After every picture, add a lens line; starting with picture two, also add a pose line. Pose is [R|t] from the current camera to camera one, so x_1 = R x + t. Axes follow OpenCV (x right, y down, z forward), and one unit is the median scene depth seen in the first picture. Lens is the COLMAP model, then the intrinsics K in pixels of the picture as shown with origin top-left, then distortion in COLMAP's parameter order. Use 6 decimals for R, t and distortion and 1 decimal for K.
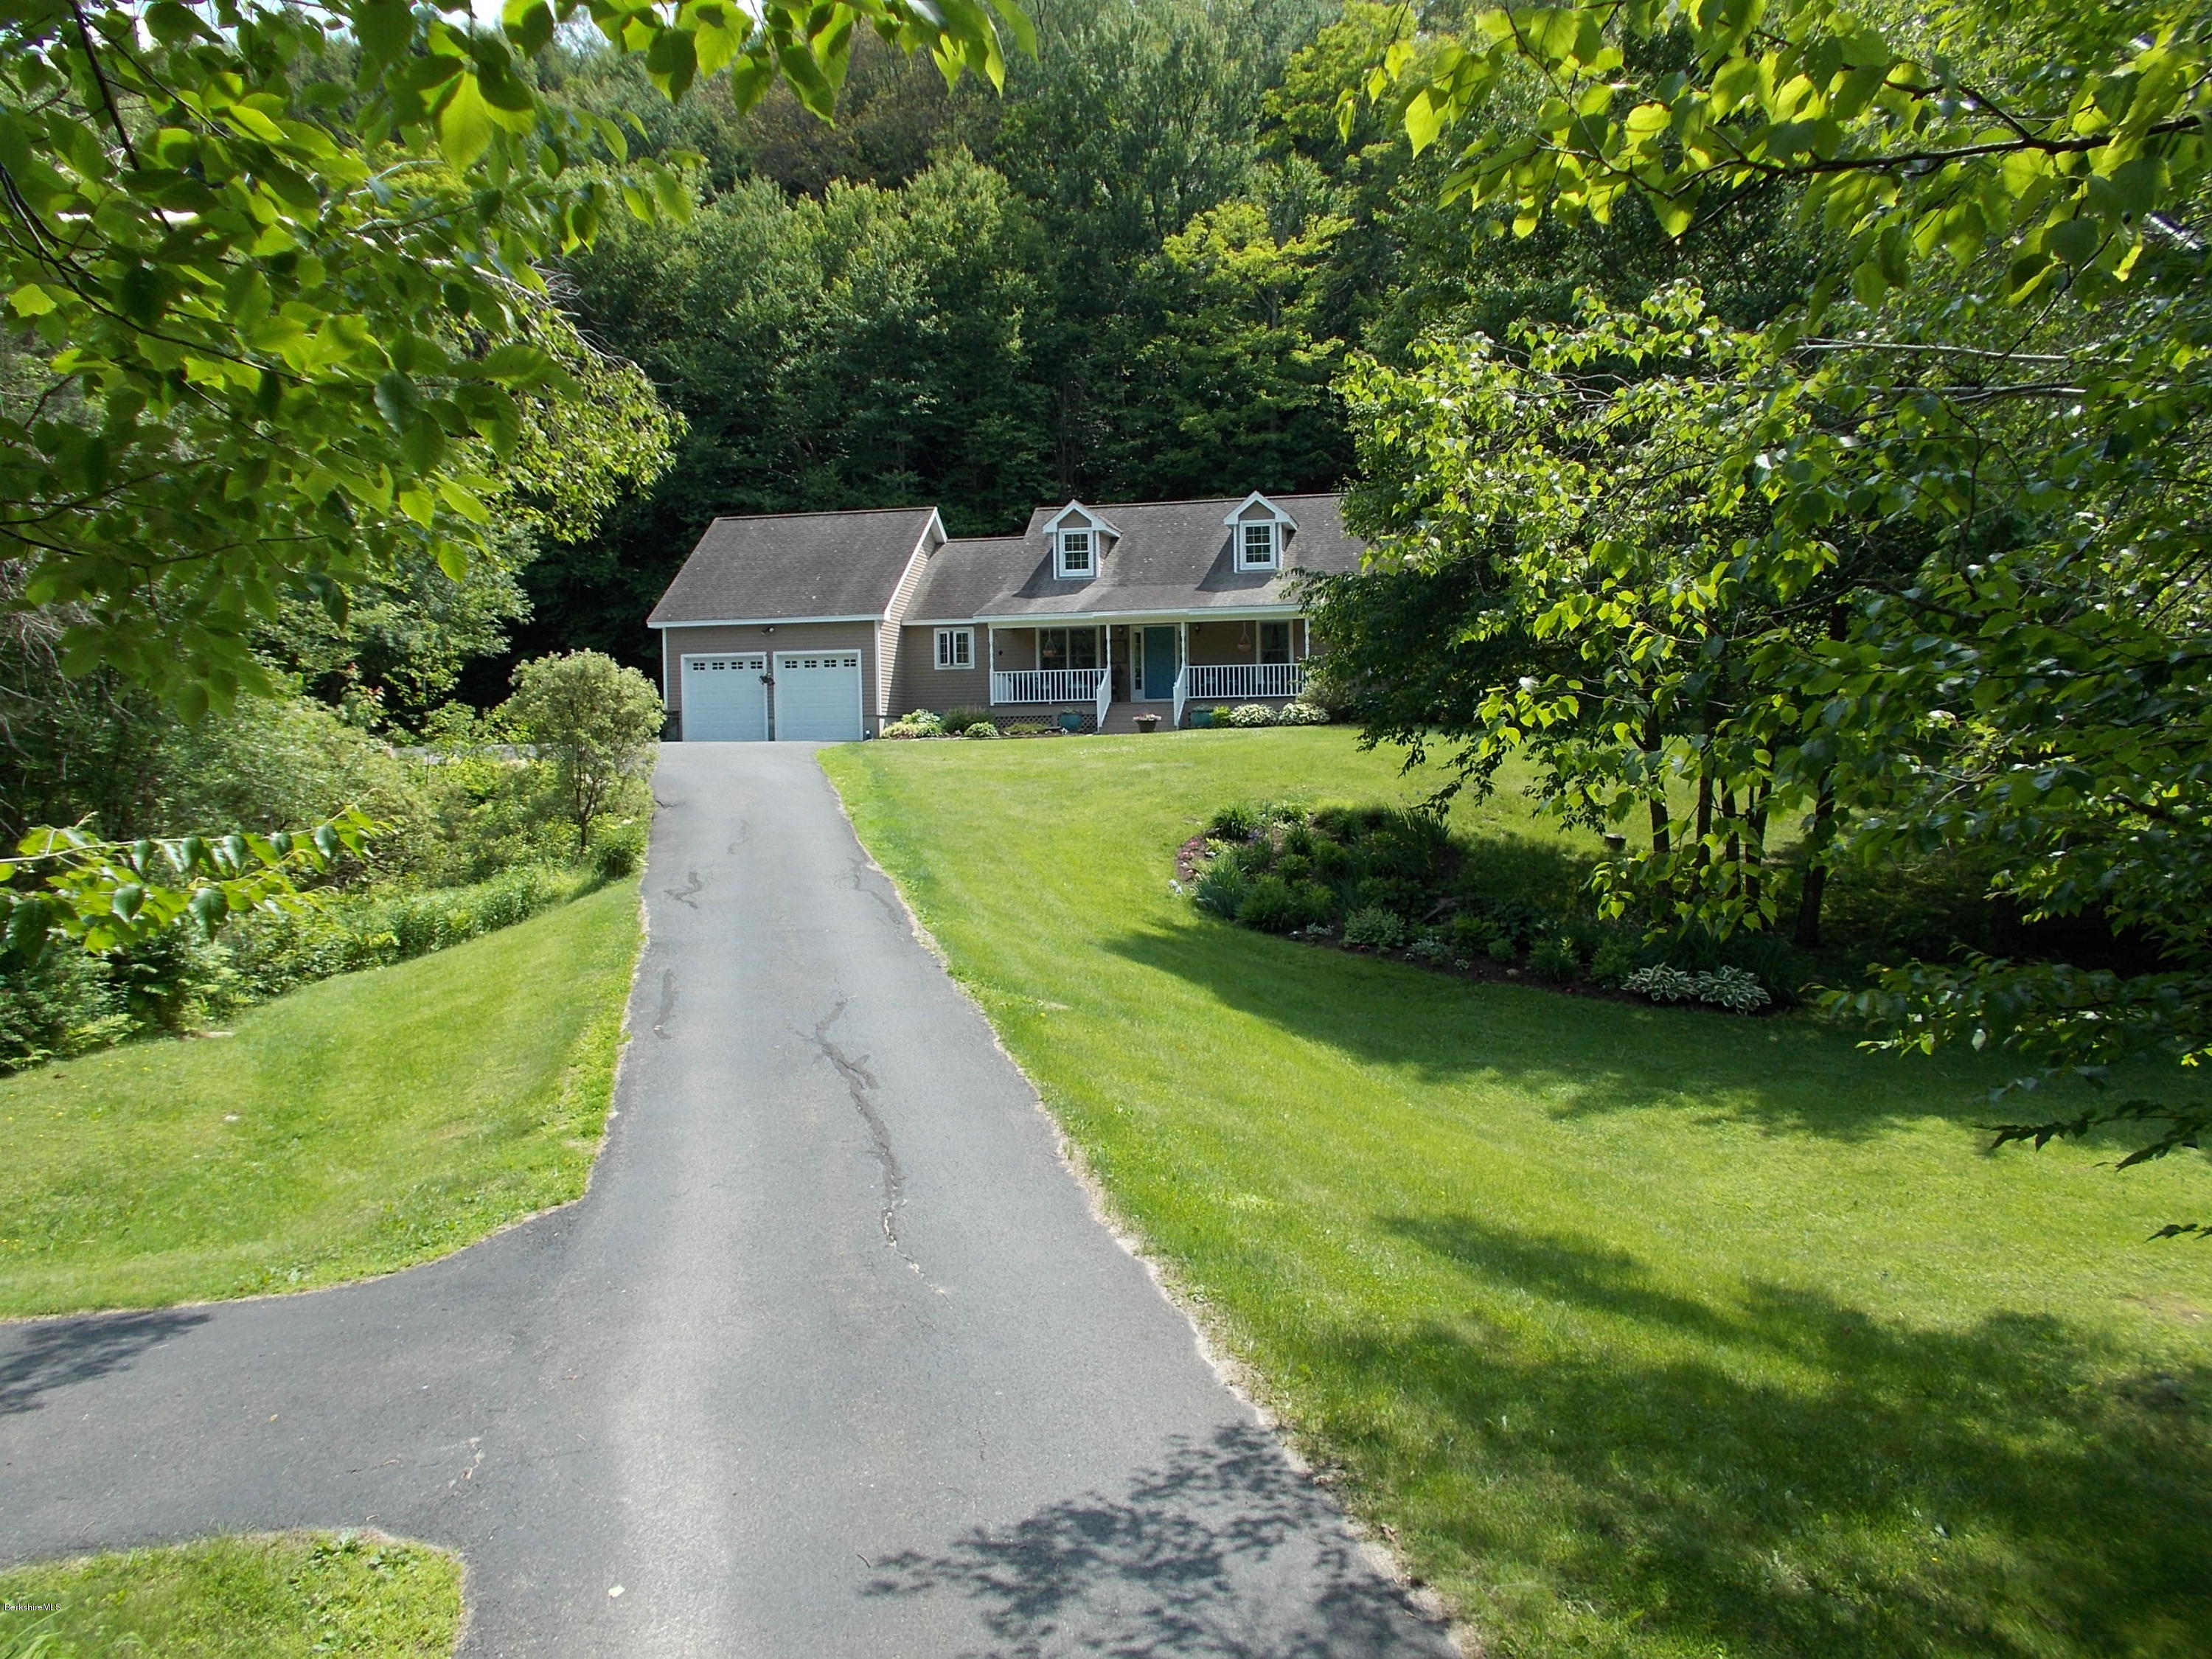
lens RADIAL K [[1769.5, 0, 1106.0], [0, 1769.5, 829.5], [0, 0, 1]] dist [0.020285, -0.003695]
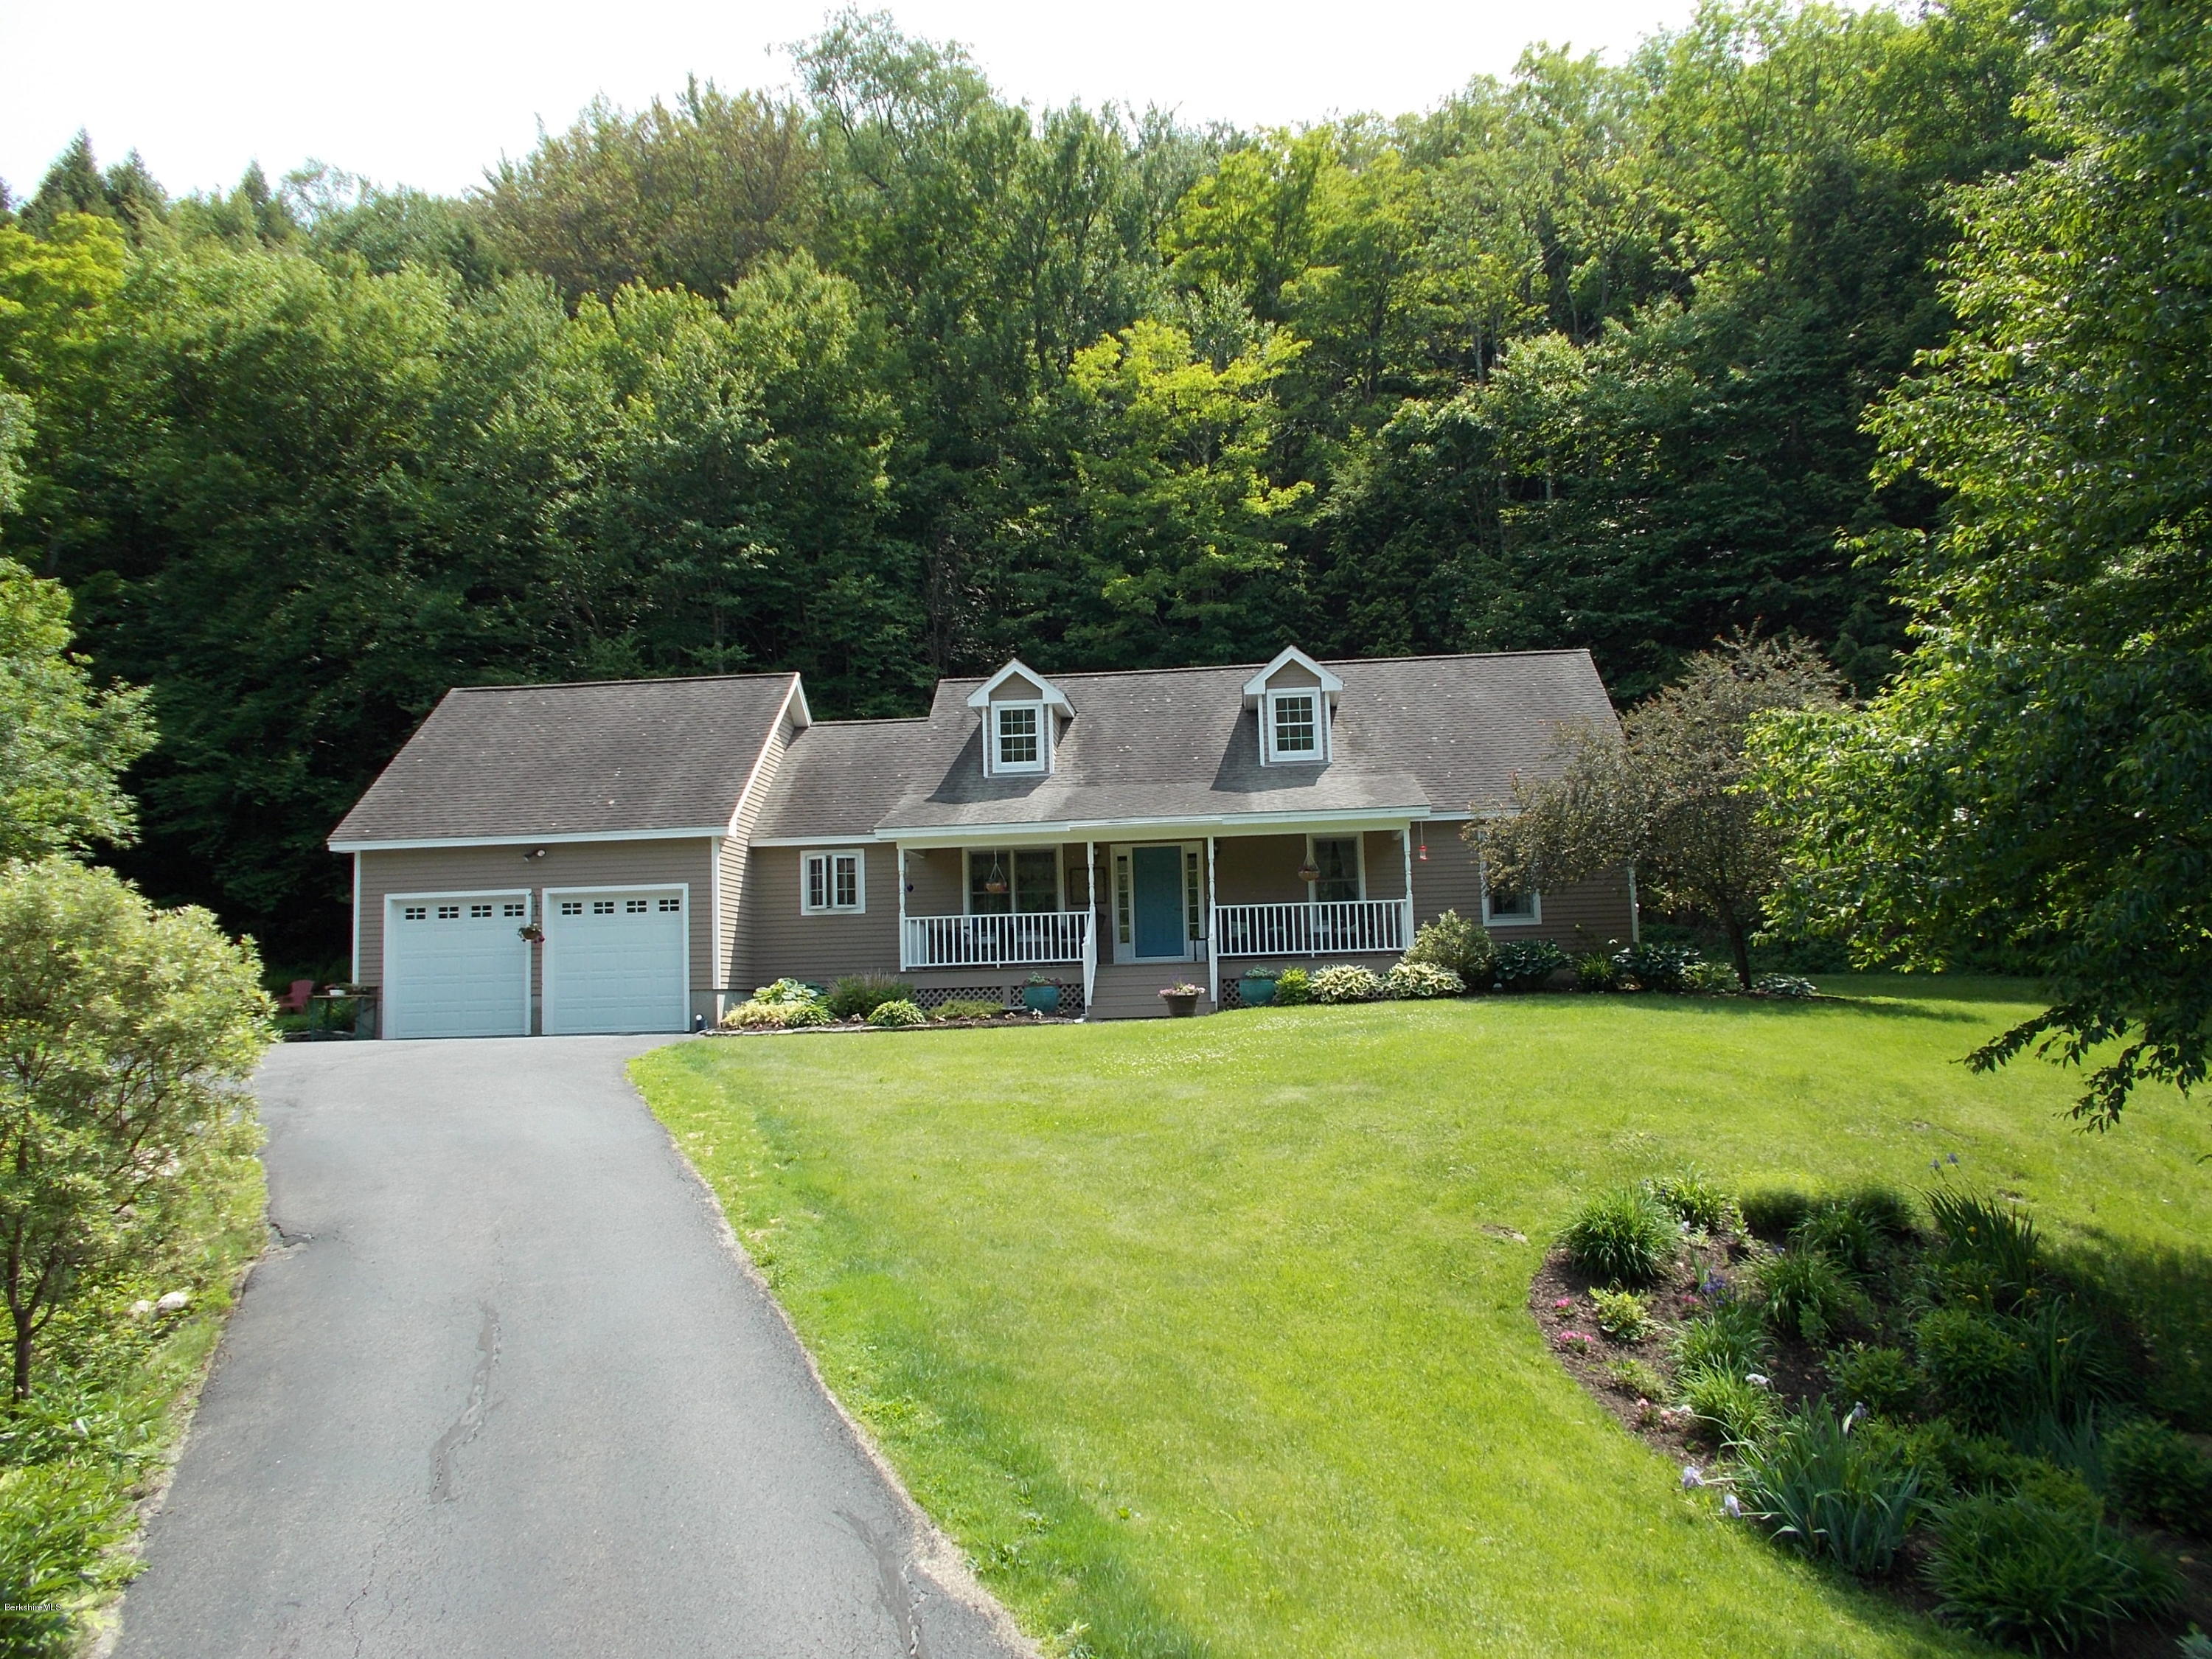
lens RADIAL K [[1769.5, 0, 1106.0], [0, 1769.5, 829.5], [0, 0, 1]] dist [0.020285, -0.003695]
pose [[0.991007, -0.002361, 0.133792, -0.074215], [0.021059, 0.990137, -0.138513, -0.030388], [-0.132146, 0.140085, 0.981282, 0.357247]]
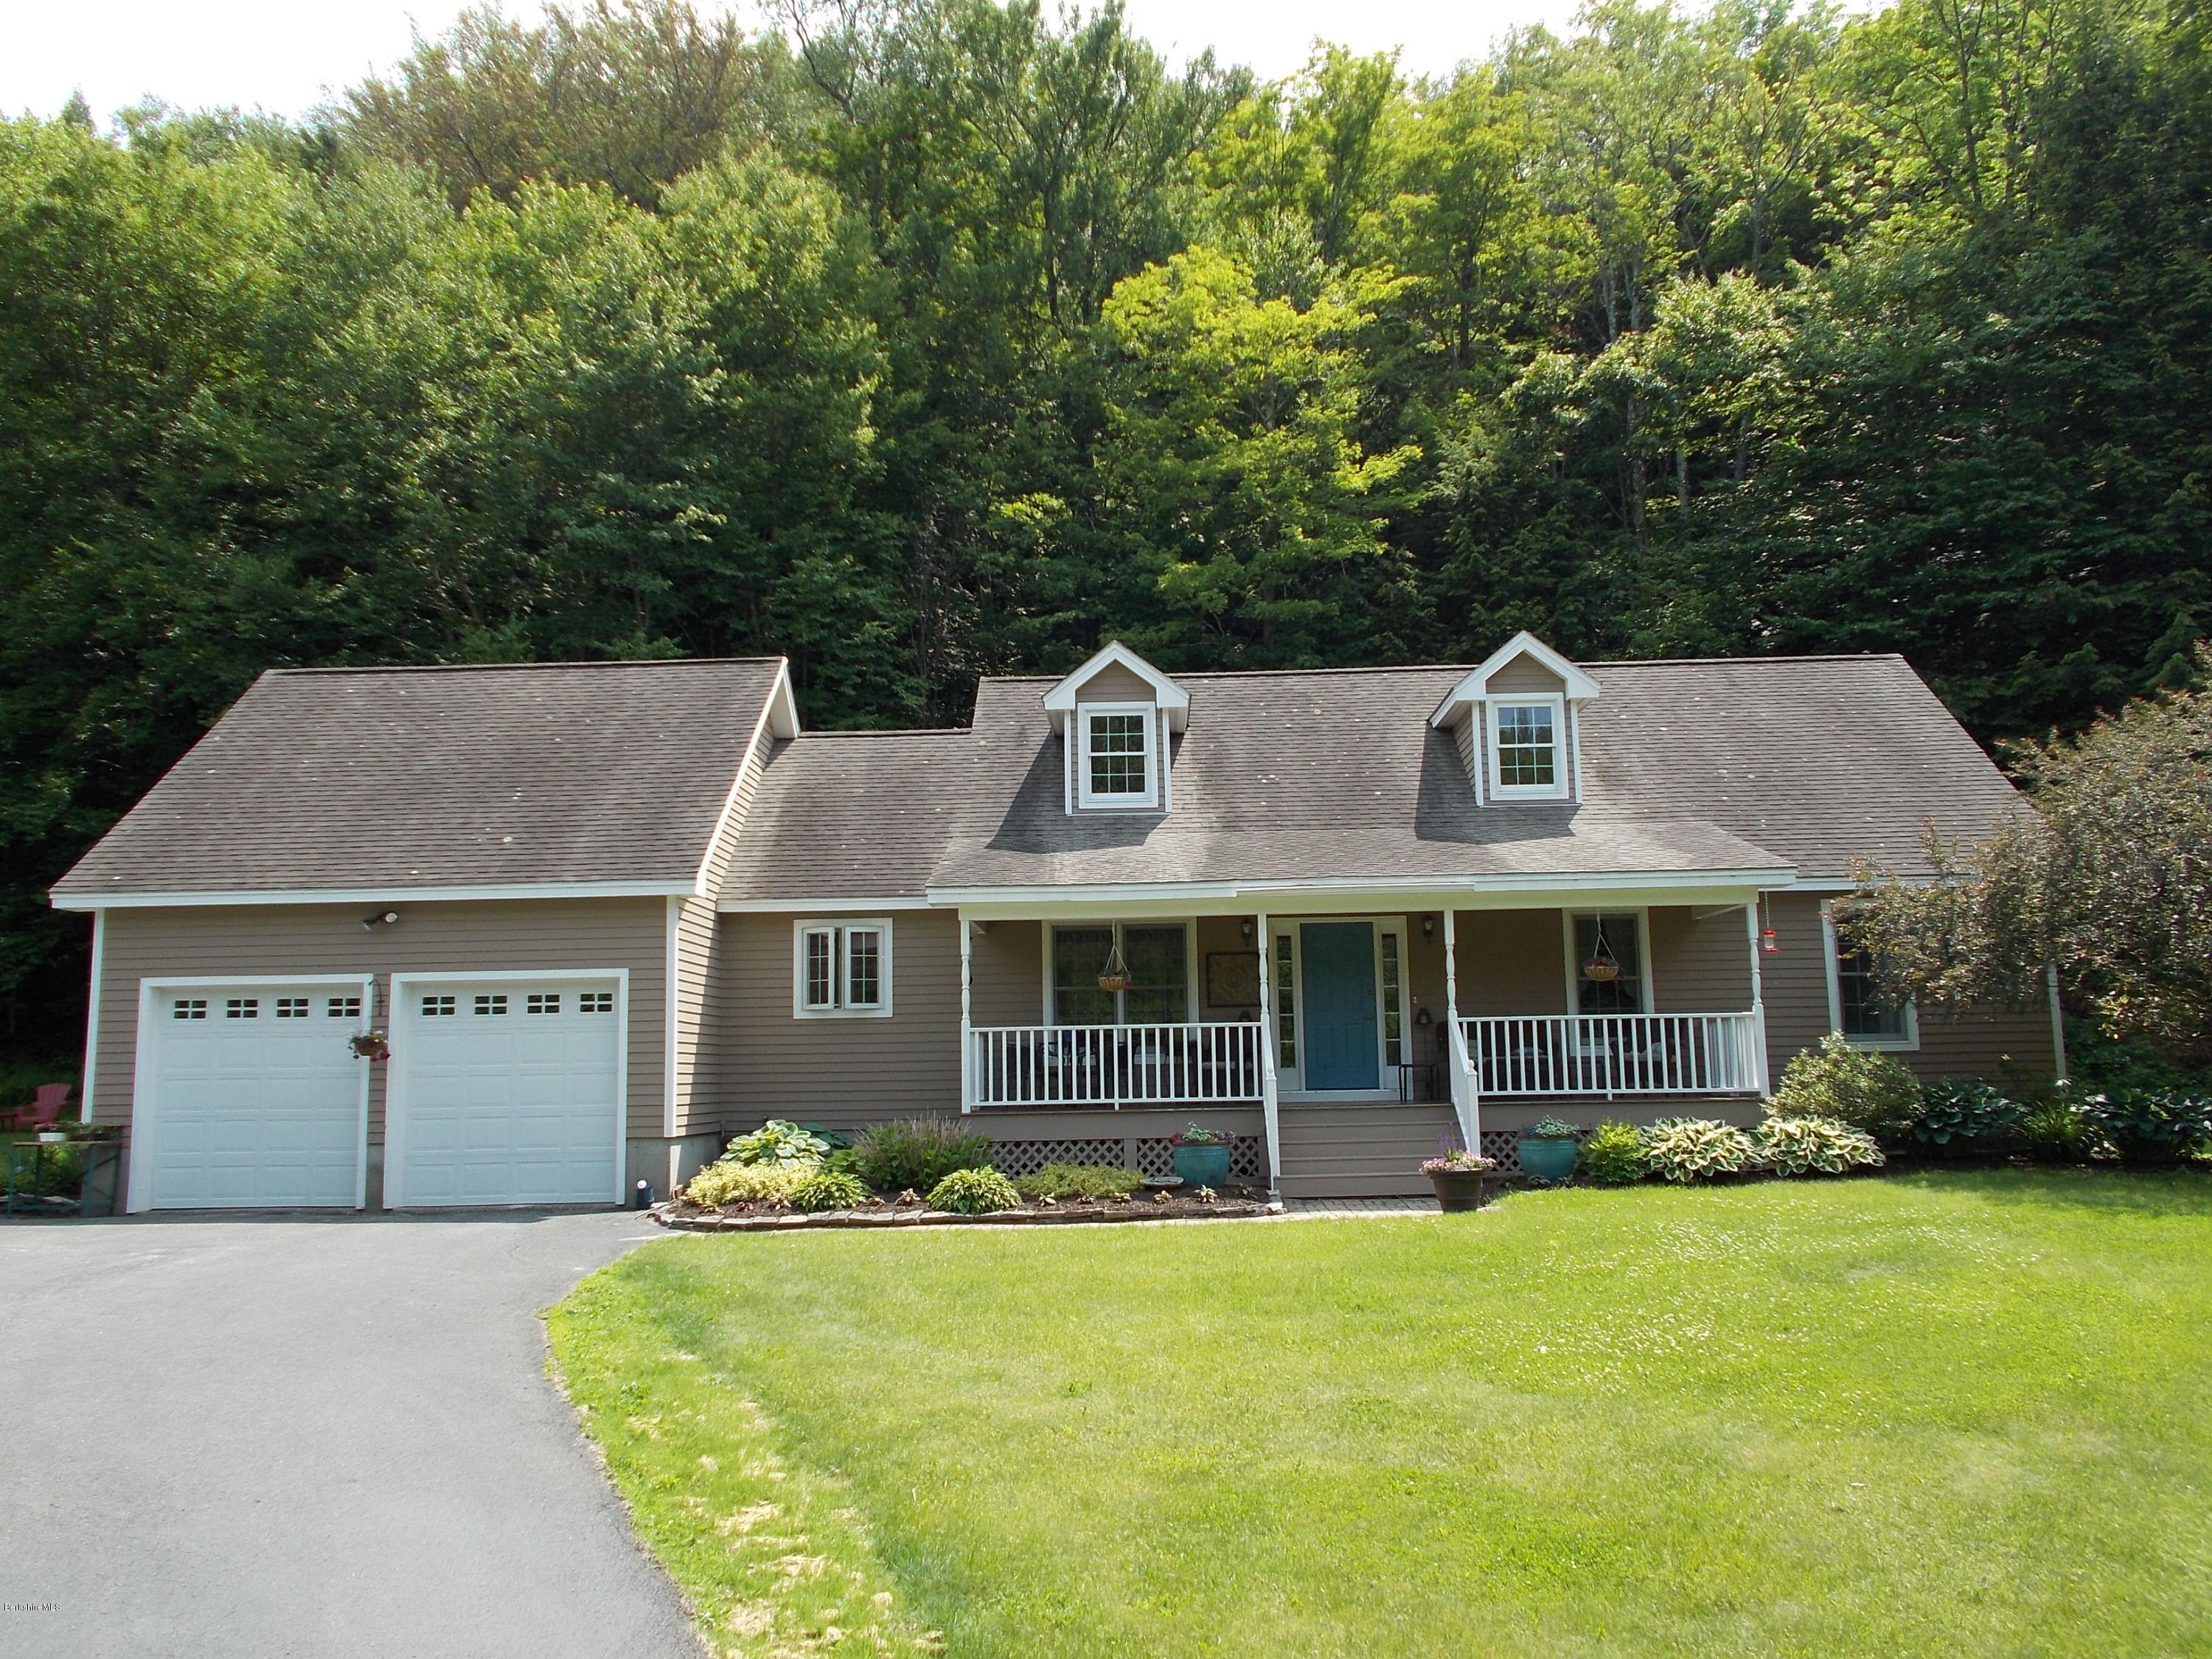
lens RADIAL K [[1882.1, 0, 1119.0], [0, 1882.1, 818.8], [0, 0, 1]] dist [0.004307, 0.013443]
pose [[0.980471, 0.024012, 0.195193, -0.110966], [0.011359, 0.983948, -0.178096, -0.057275], [-0.196336, 0.176835, 0.964459, 0.553690]]
